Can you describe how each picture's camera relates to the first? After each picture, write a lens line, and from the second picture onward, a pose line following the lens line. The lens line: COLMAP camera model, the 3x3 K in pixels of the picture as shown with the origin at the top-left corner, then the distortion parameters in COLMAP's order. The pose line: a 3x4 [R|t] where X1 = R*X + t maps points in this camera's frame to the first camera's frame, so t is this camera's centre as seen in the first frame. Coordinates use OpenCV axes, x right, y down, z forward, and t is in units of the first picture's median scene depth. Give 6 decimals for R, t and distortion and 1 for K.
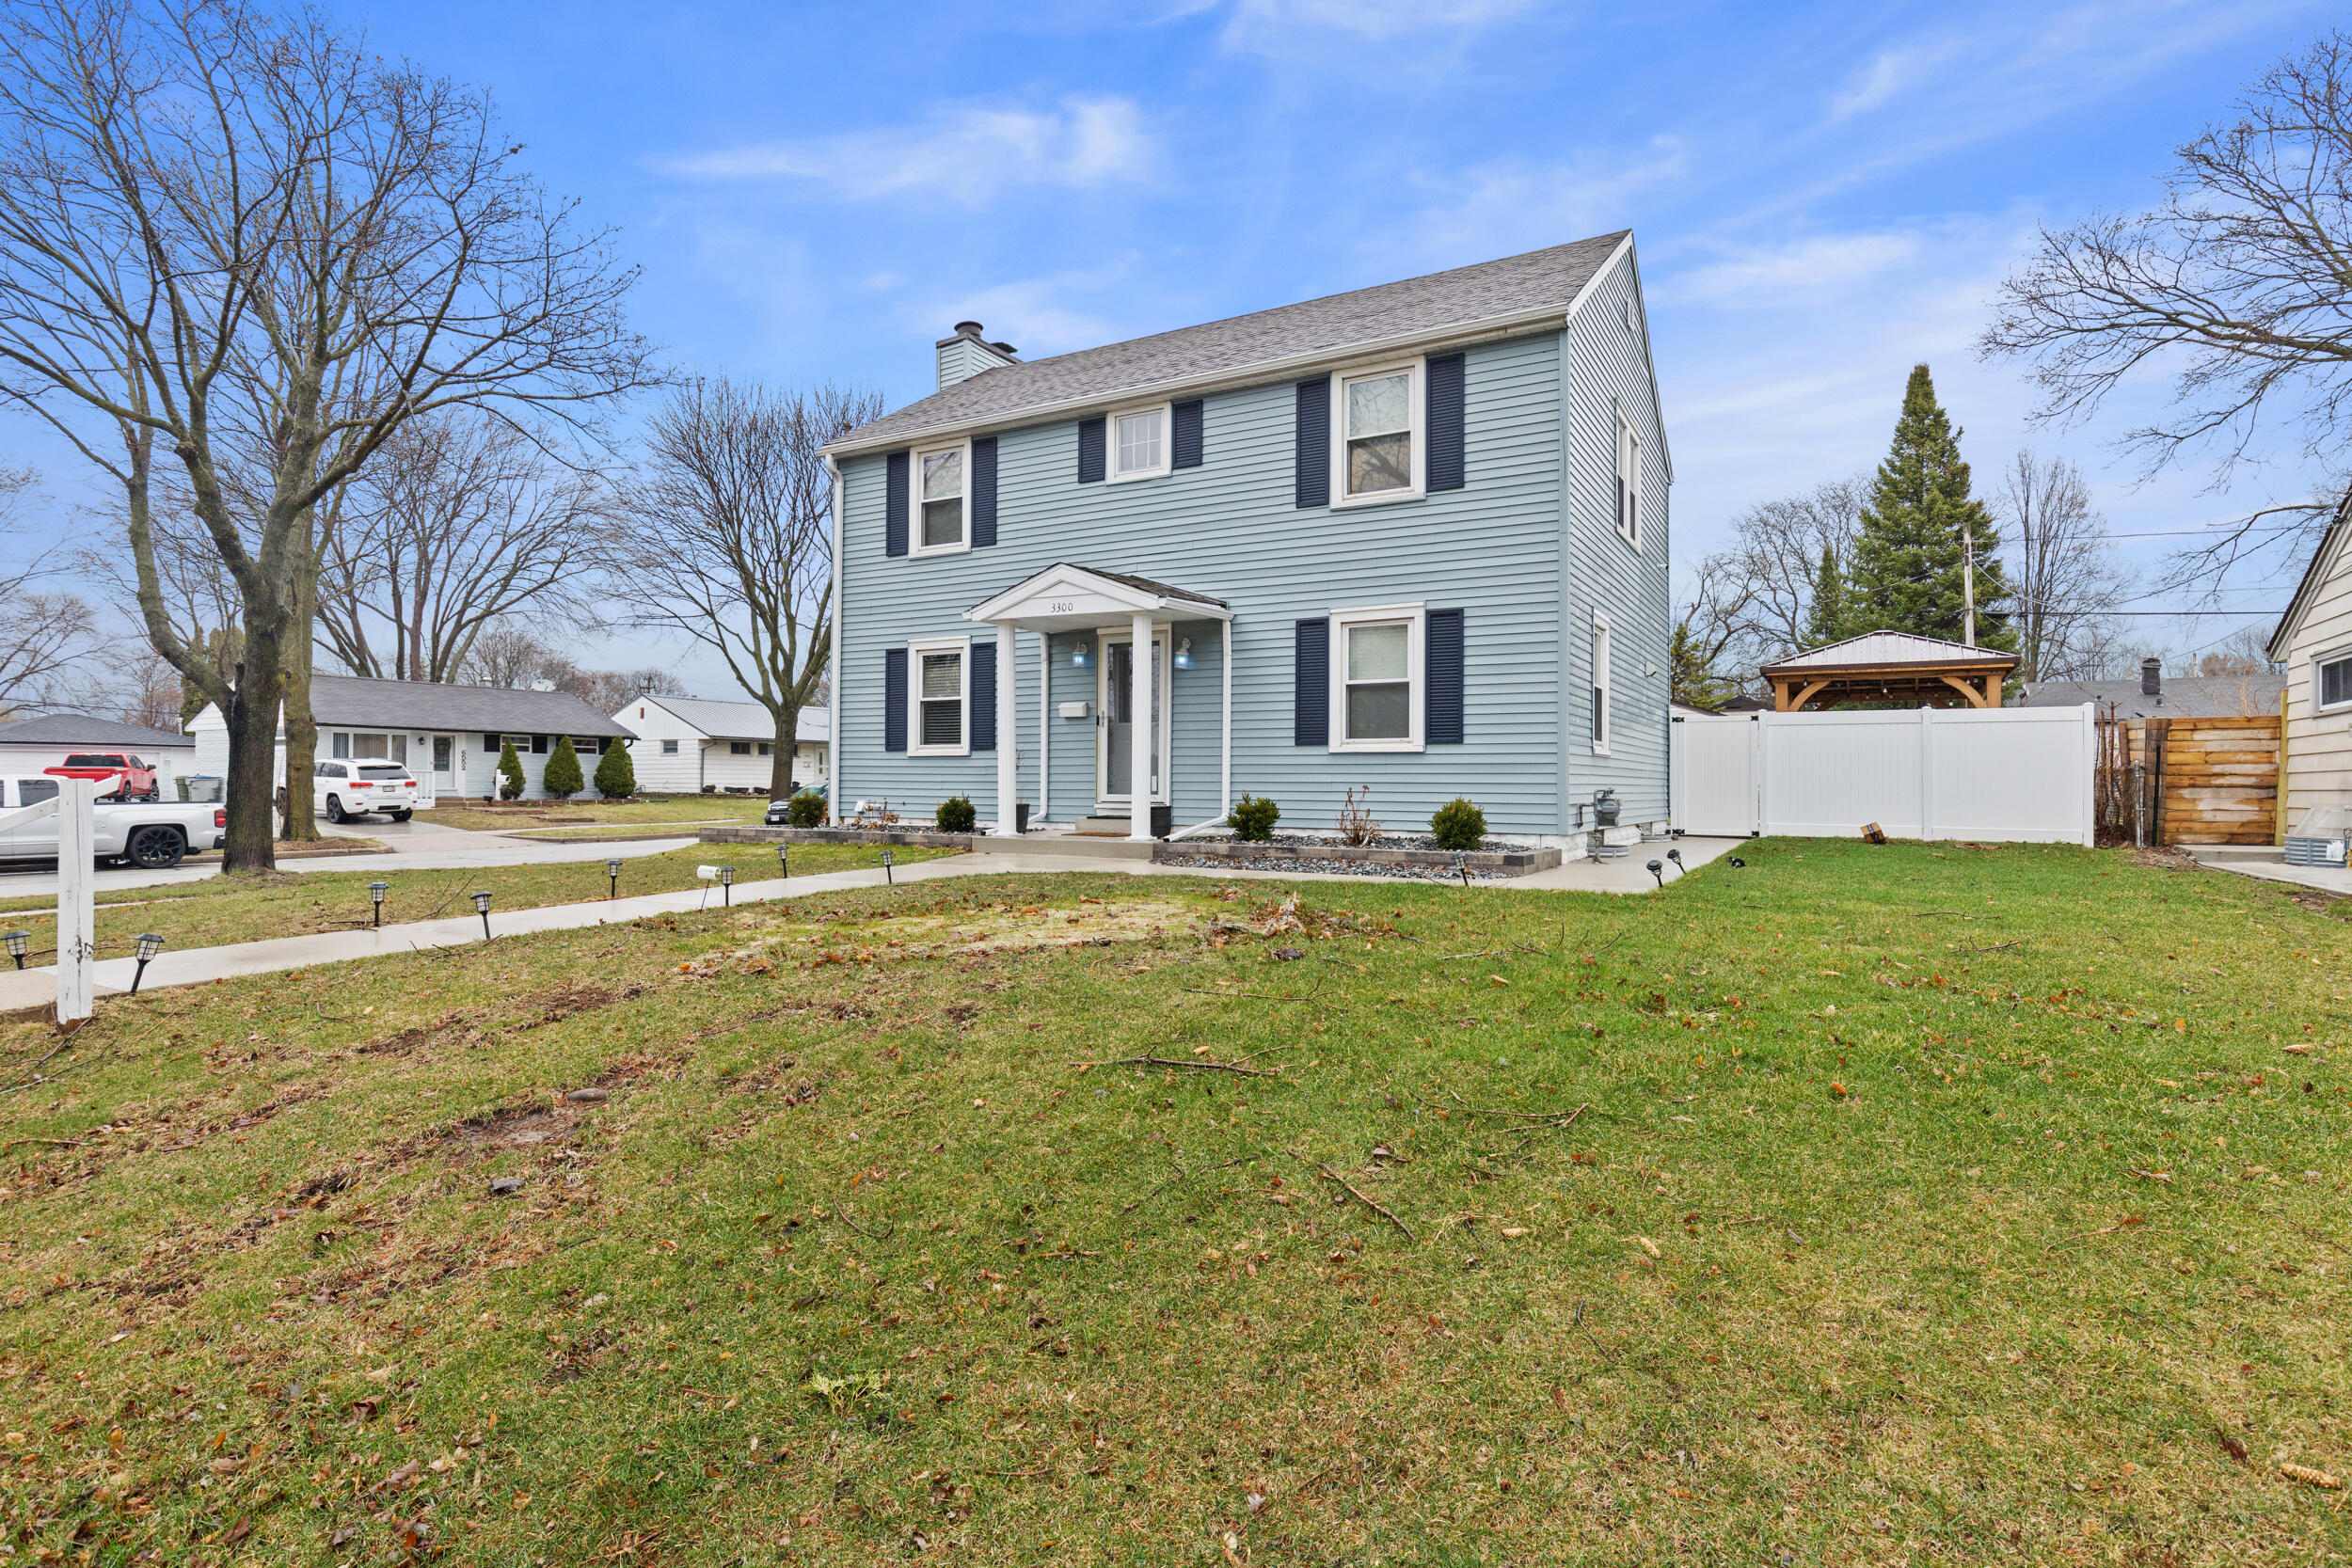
lens RADIAL K [[1146.2, 0, 1176.0], [0, 1146.2, 784.0], [0, 0, 1]] dist [-0.013560, -0.000470]
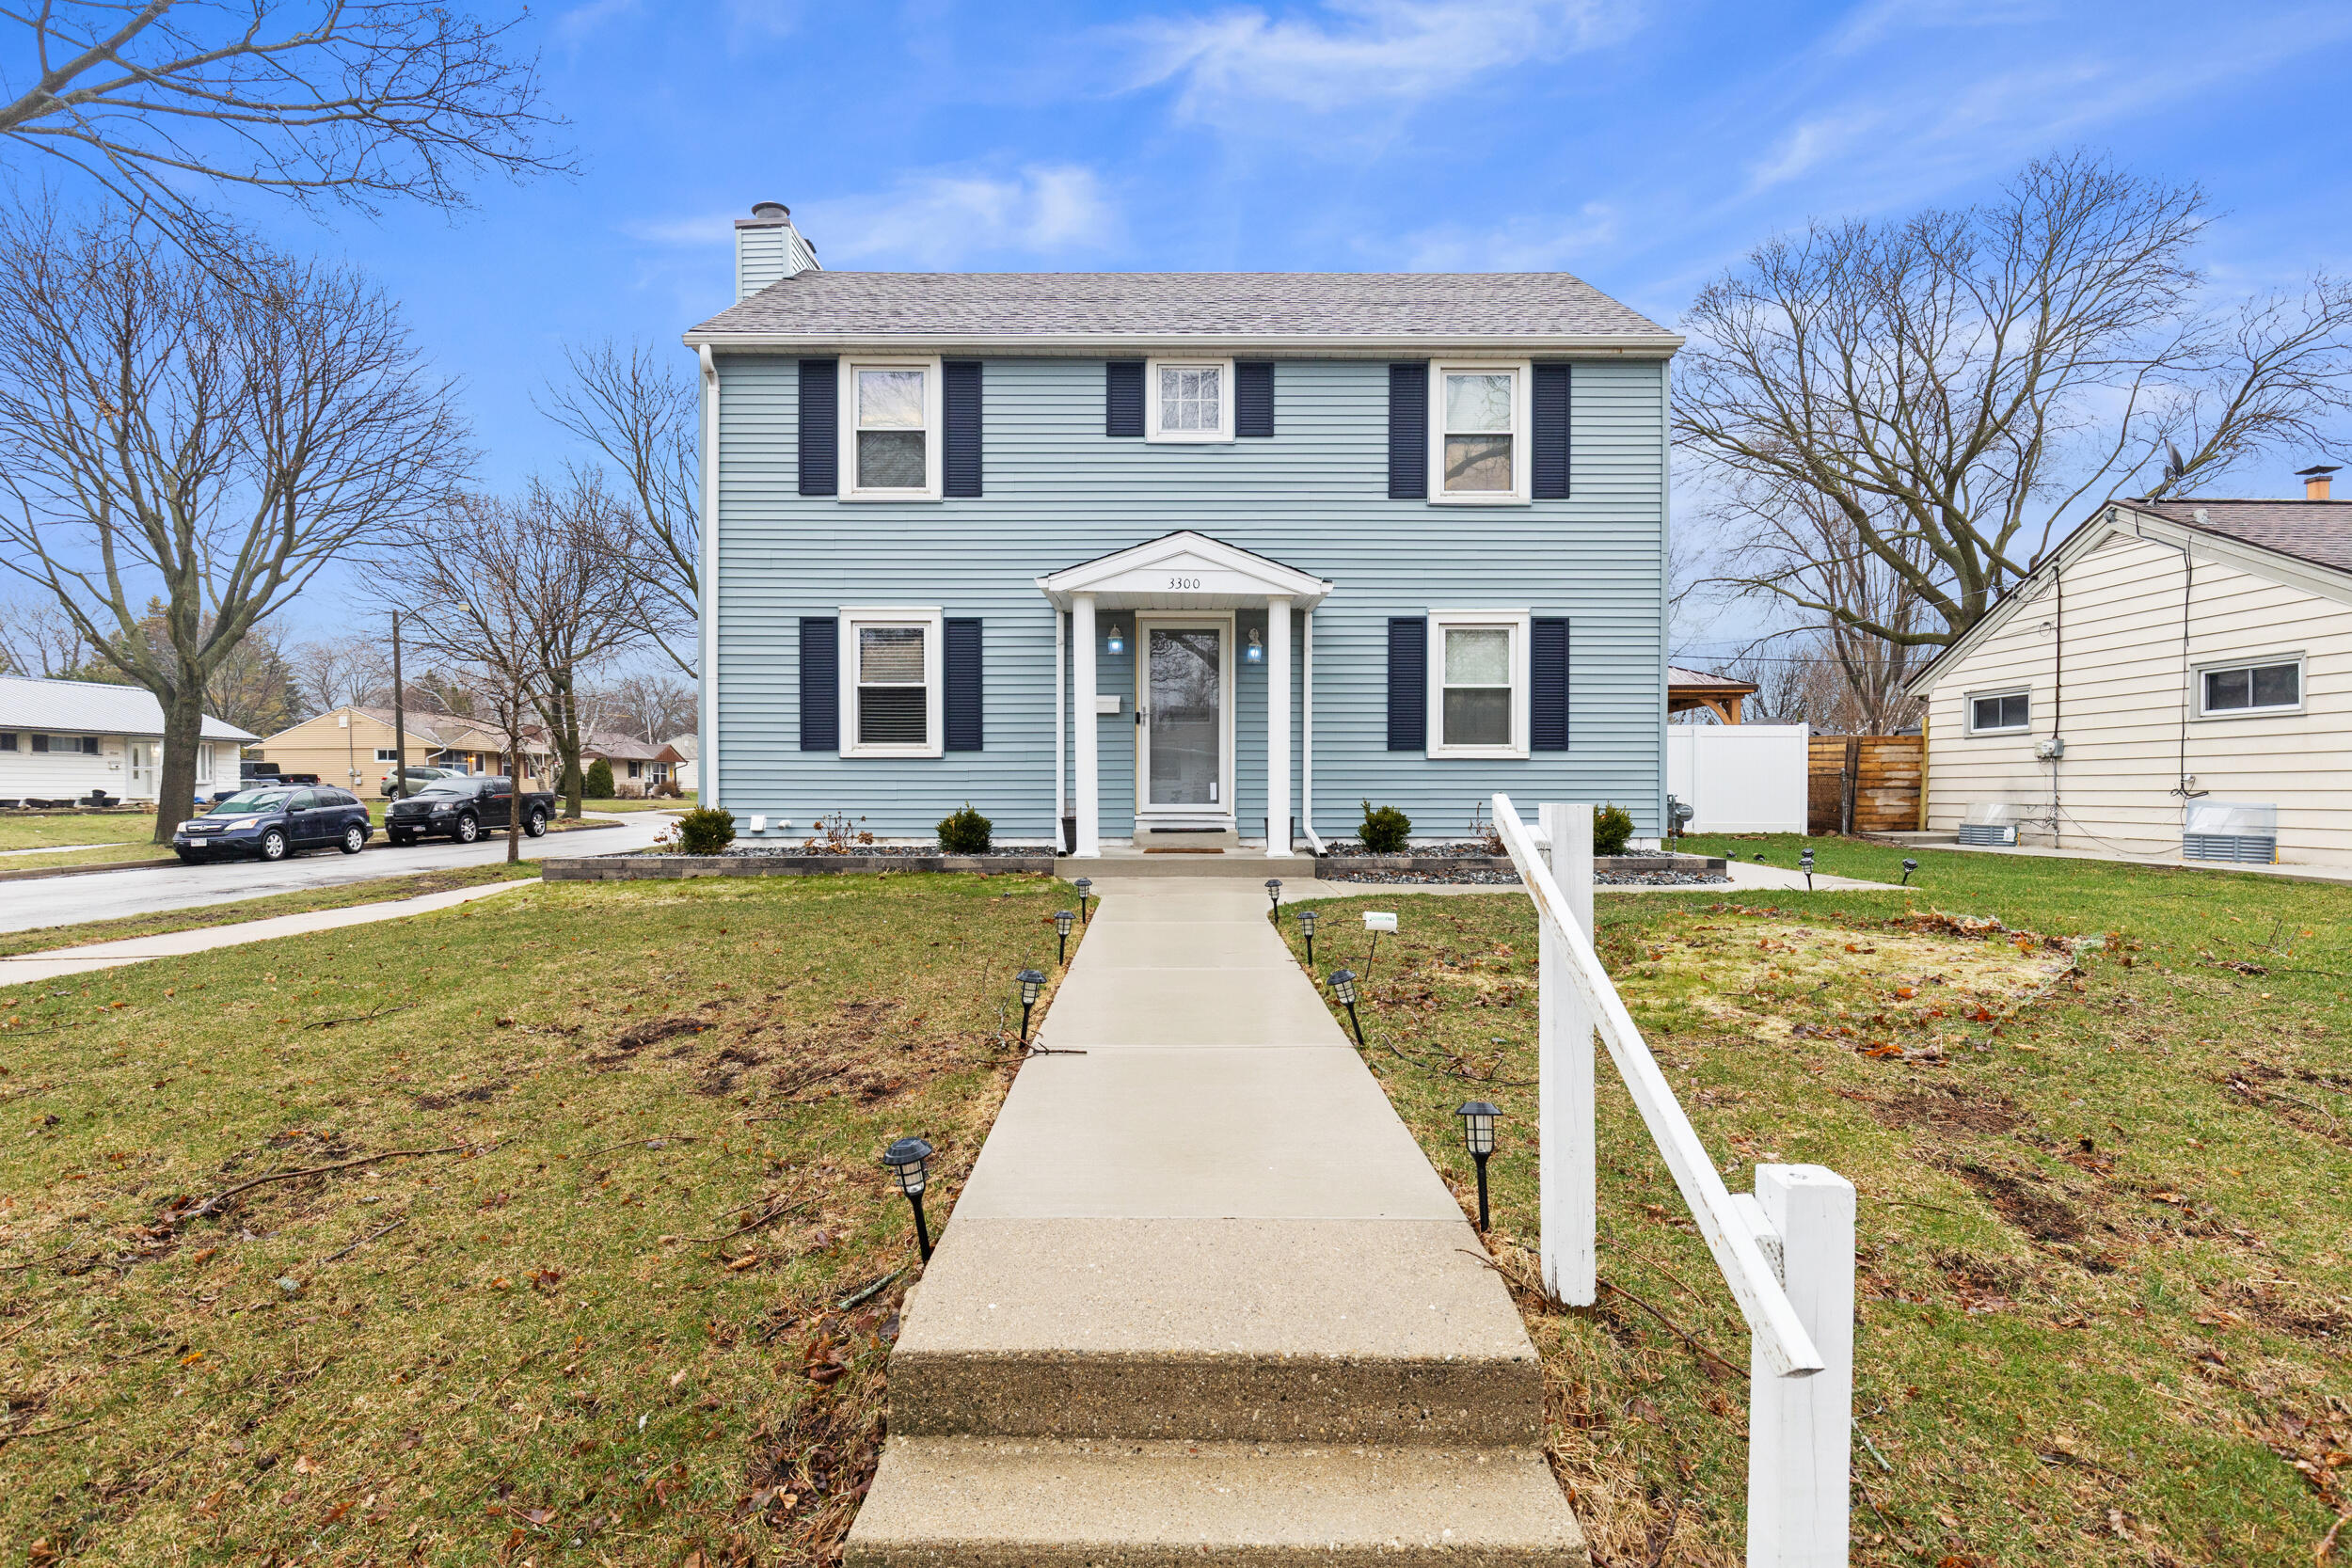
lens RADIAL K [[1118.9, 0, 1178.0], [0, 1118.9, 795.8], [0, 0, 1]] dist [-0.002836, -0.000034]
pose [[0.867155, -0.009248, 0.497952, -0.494122], [0.005145, 0.999941, 0.009611, -0.006024], [-0.498011, -0.005772, 0.867151, 0.281750]]
